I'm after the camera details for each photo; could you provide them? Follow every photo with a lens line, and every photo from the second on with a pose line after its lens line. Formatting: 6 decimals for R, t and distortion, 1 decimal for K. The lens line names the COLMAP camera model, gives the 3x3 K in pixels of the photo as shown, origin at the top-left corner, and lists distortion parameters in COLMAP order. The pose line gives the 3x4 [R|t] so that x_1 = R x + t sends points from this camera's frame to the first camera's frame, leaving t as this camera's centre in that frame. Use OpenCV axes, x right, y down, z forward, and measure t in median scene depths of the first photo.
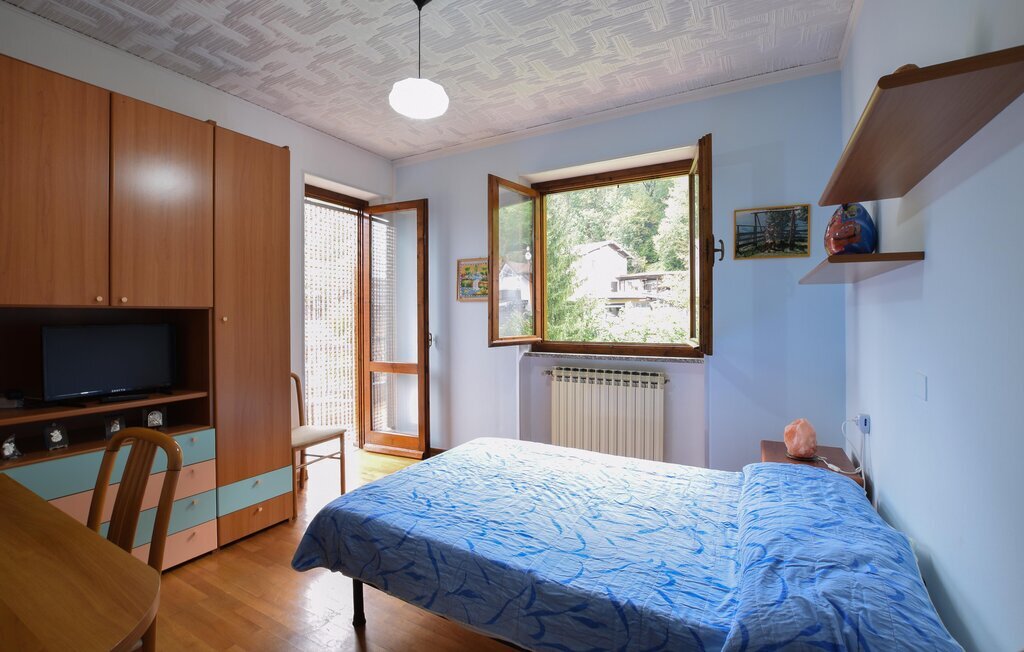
lens RADIAL K [[450.1, 0, 505.6], [0, 450.1, 314.2], [0, 0, 1]] dist [-0.026423, 0.000403]
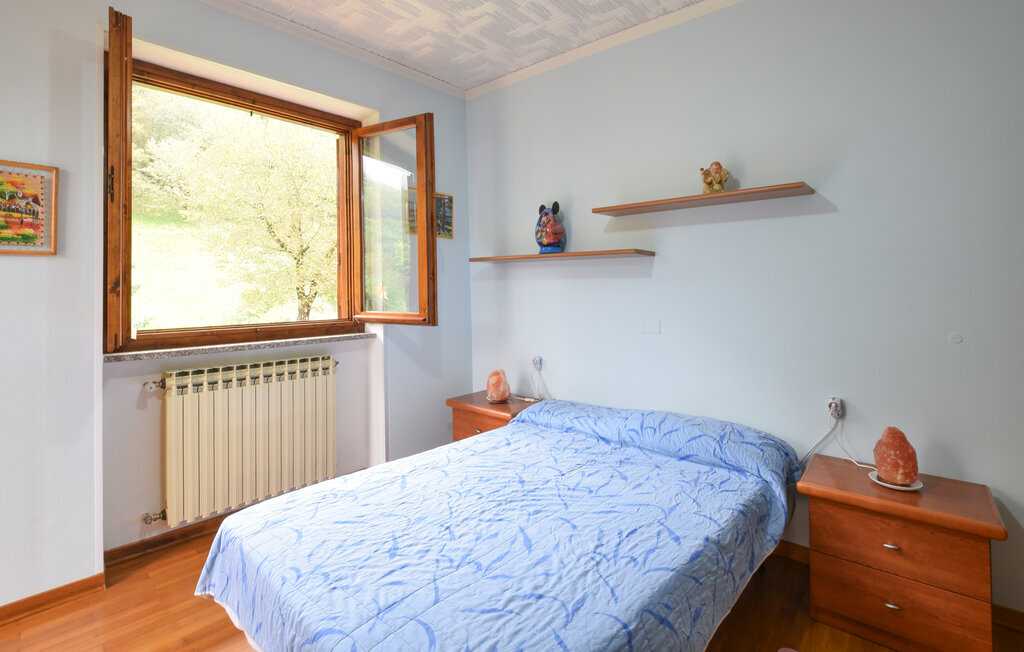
lens RADIAL K [[470.1, 0, 494.1], [0, 470.1, 255.0], [0, 0, 1]] dist [-0.027631, 0.000146]
pose [[0.228633, 0.071123, 0.970911, -0.797101], [-0.001875, 0.997358, -0.072618, 0.011348], [-0.973511, 0.014782, 0.228163, 0.878208]]
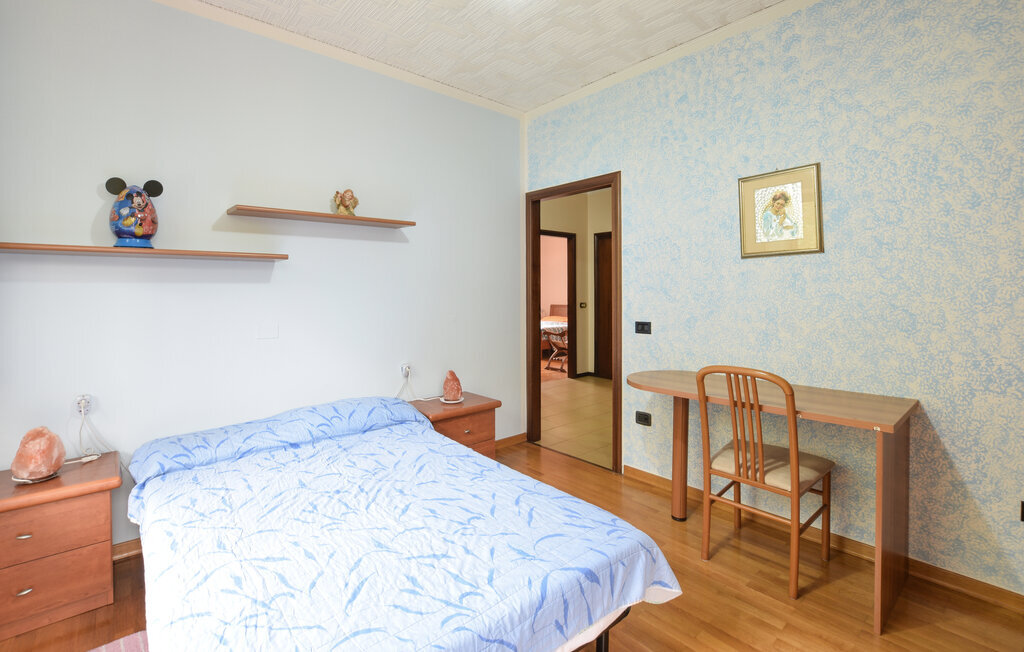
lens RADIAL K [[460.7, 0, 510.7], [0, 460.7, 294.7], [0, 0, 1]] dist [-0.026067, 0.000241]
pose [[-0.941311, 0.002472, 0.337532, -0.458153], [0.004859, 0.999969, 0.006228, 0.003066], [-0.337506, 0.007503, -0.941294, 1.812798]]
